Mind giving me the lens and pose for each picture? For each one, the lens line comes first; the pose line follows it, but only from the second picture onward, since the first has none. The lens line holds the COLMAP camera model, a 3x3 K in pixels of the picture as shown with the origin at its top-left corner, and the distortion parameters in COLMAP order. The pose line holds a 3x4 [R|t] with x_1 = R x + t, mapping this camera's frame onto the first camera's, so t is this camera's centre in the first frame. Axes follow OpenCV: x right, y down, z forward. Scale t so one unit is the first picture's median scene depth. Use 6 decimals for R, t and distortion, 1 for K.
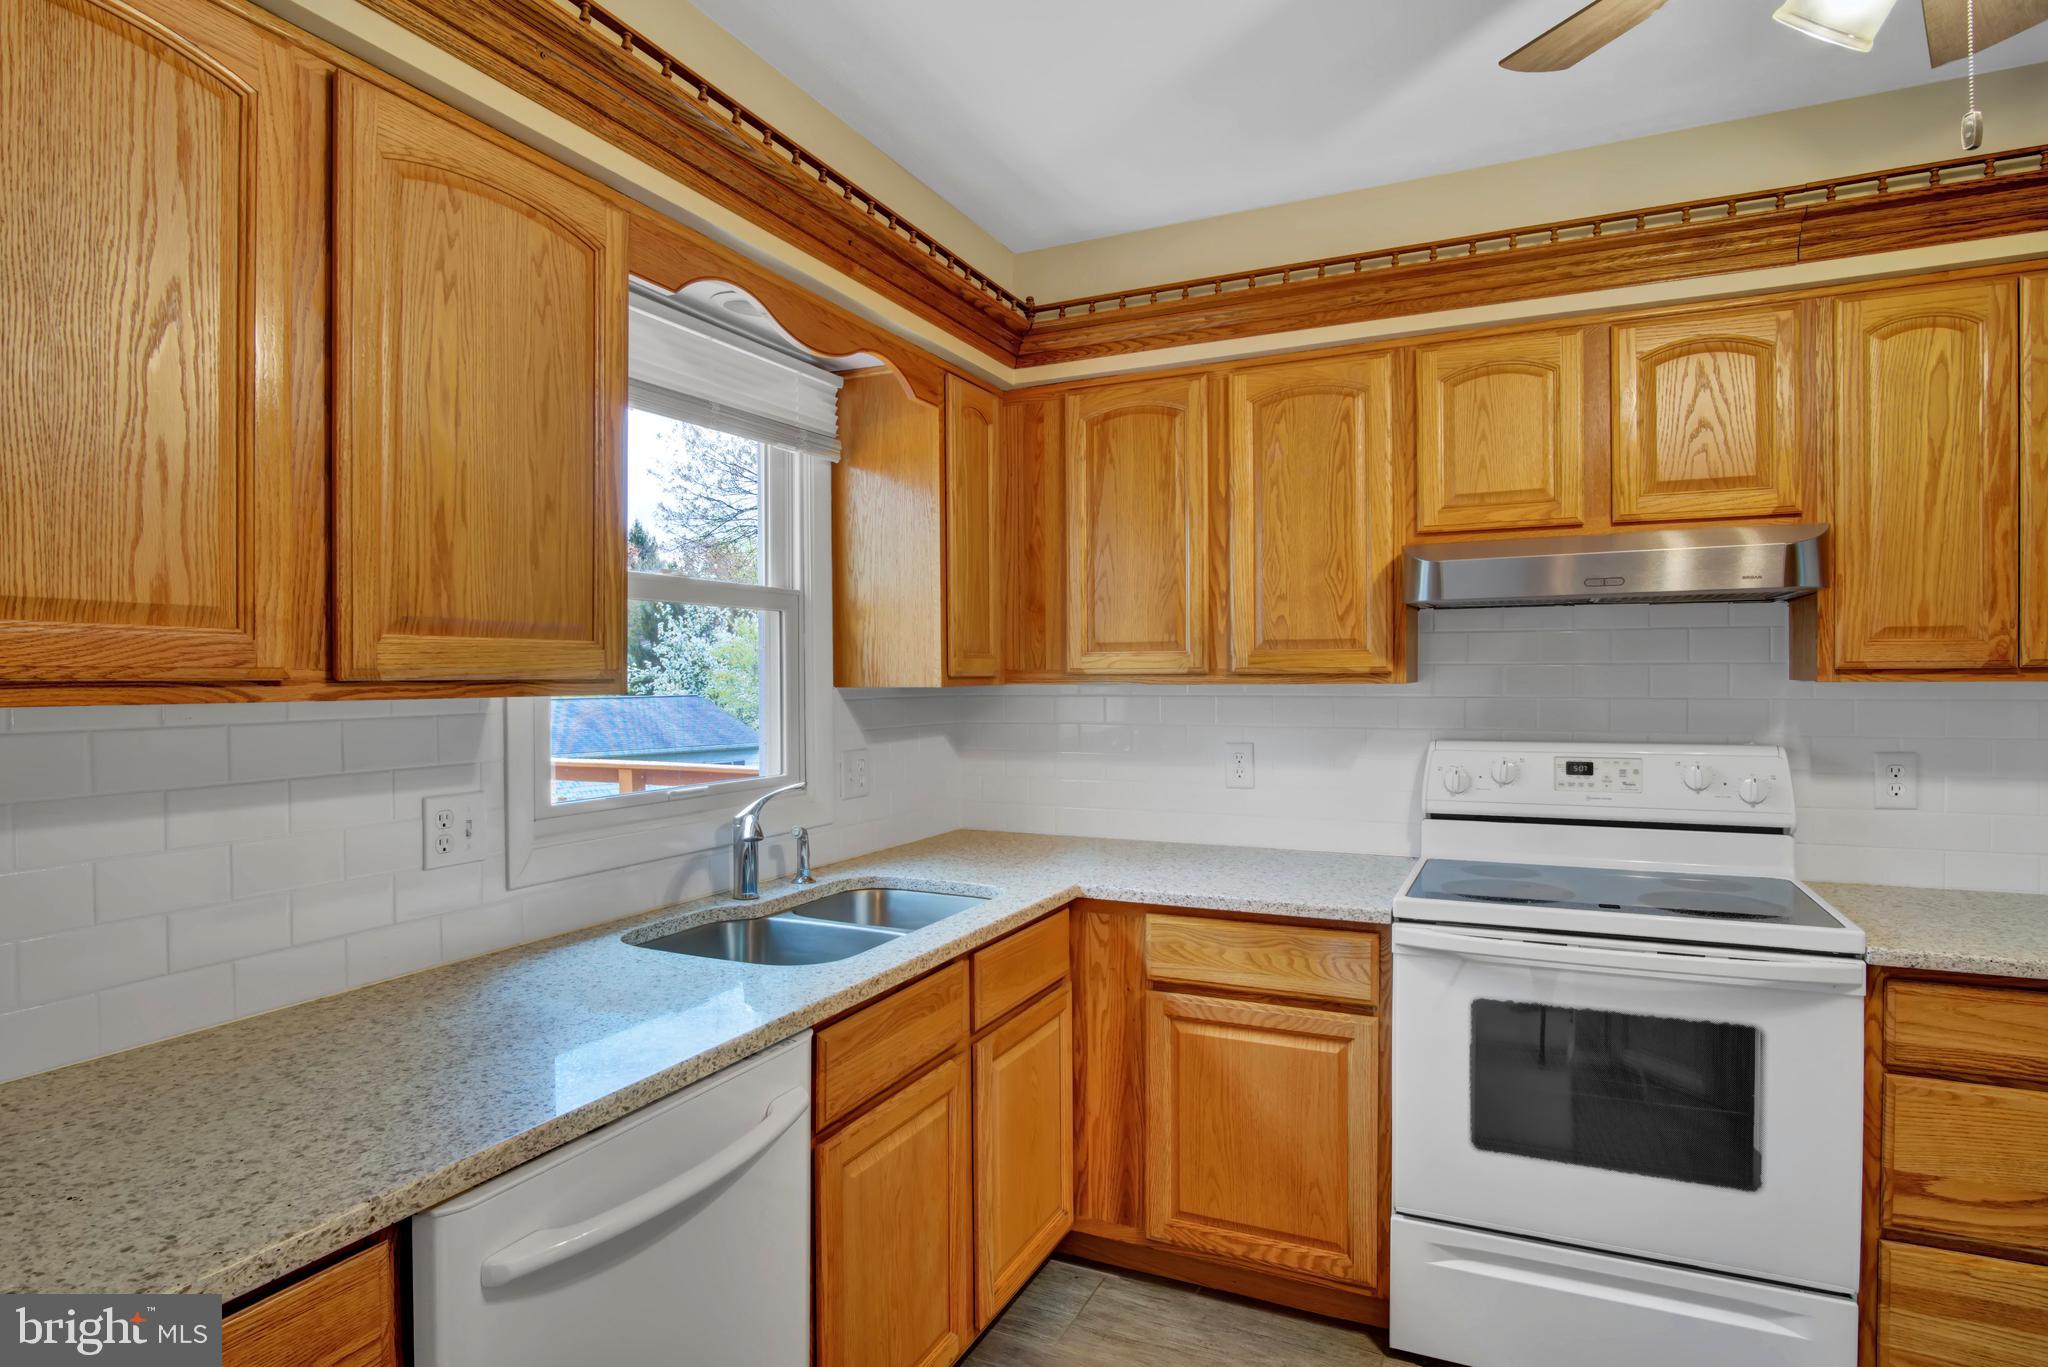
lens RADIAL K [[1099.5, 0, 1024.0], [0, 1099.5, 683.5], [0, 0, 1]] dist [-0.029390, 0.009282]
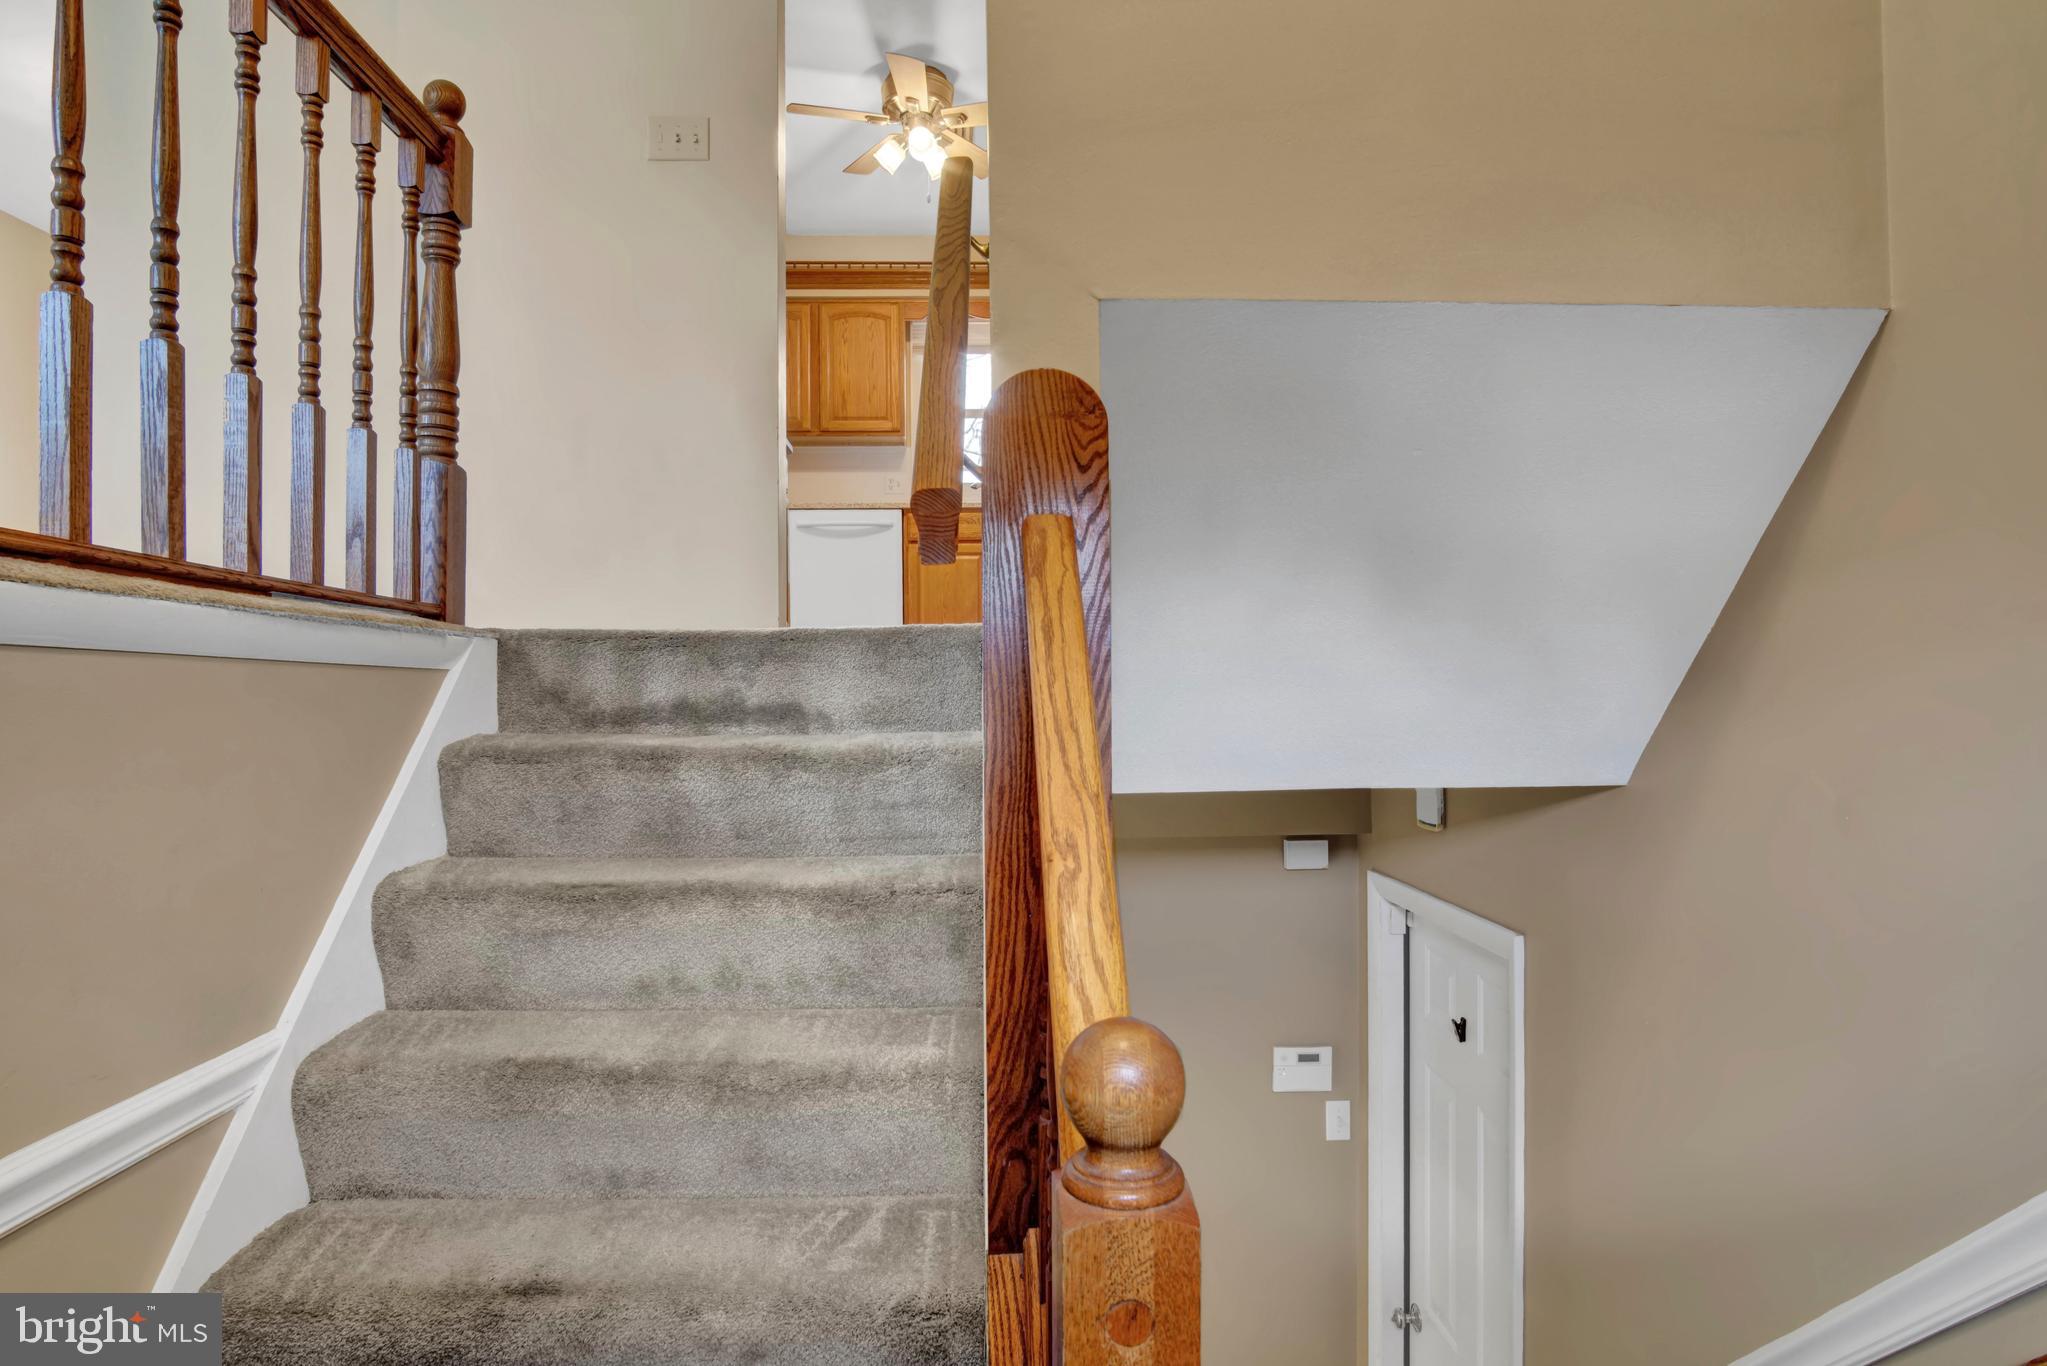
lens RADIAL K [[1122.8, 0, 1023.5], [0, 1122.8, 683.0], [0, 0, 1]] dist [0.000803, -0.000056]
pose [[0.468571, -0.002971, -0.883421, 3.022178], [0.000598, 0.999995, -0.003046, 0.817961], [0.883426, 0.000899, 0.468570, -0.389064]]
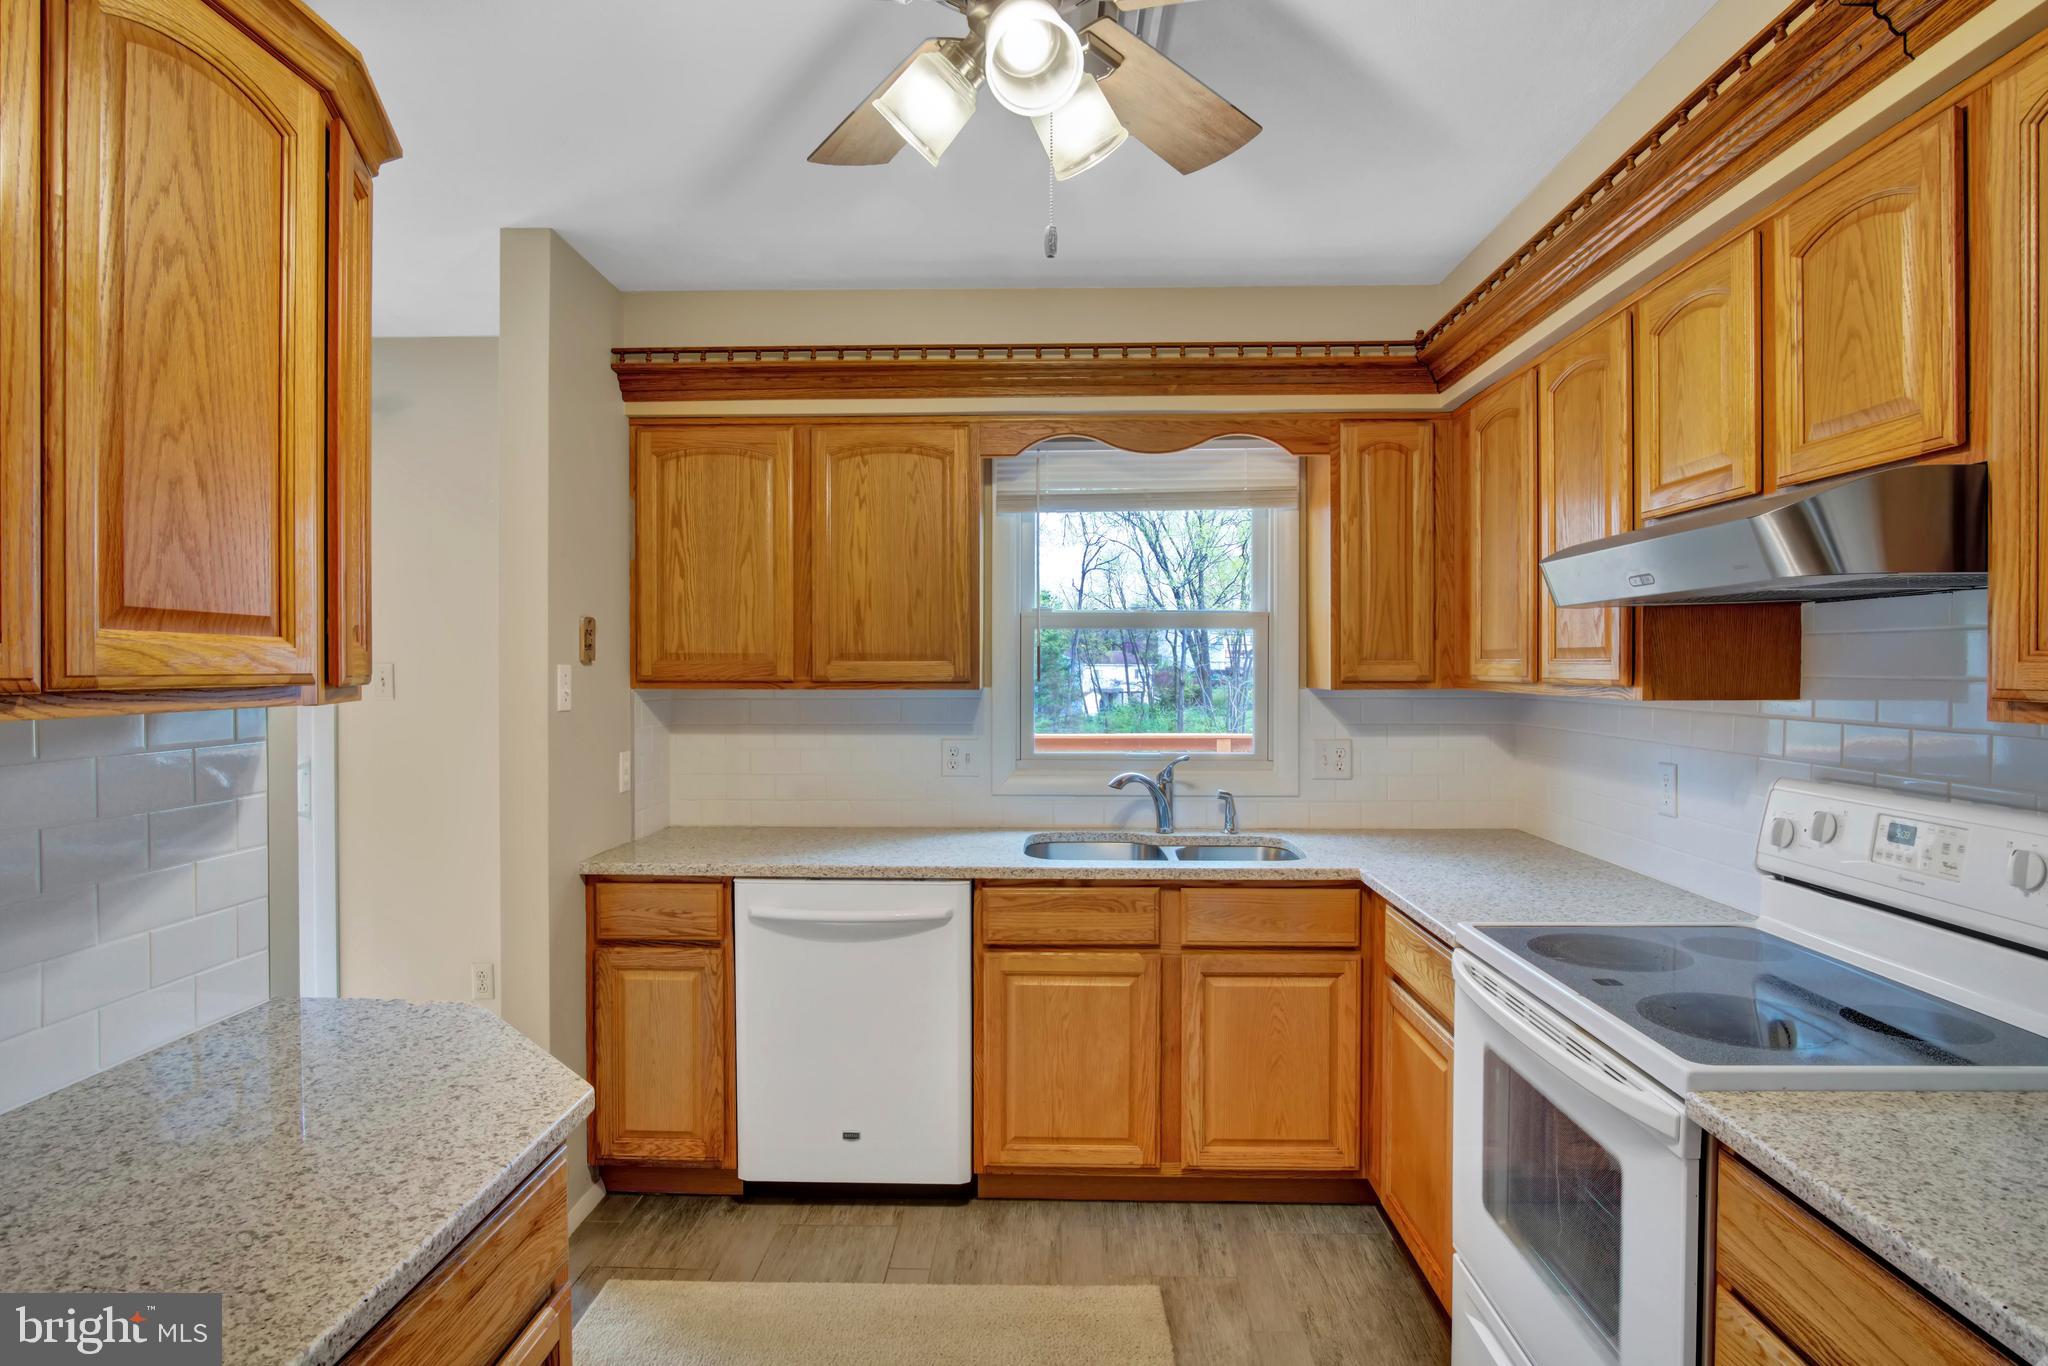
lens RADIAL K [[1099.5, 0, 1024.0], [0, 1099.5, 683.0], [0, 0, 1]] dist [-0.029390, 0.009282]
pose [[0.404742, 0.020884, -0.914192, 1.289022], [-0.008879, 0.999782, 0.018909, -0.034986], [0.914388, 0.000464, 0.404839, 0.319725]]
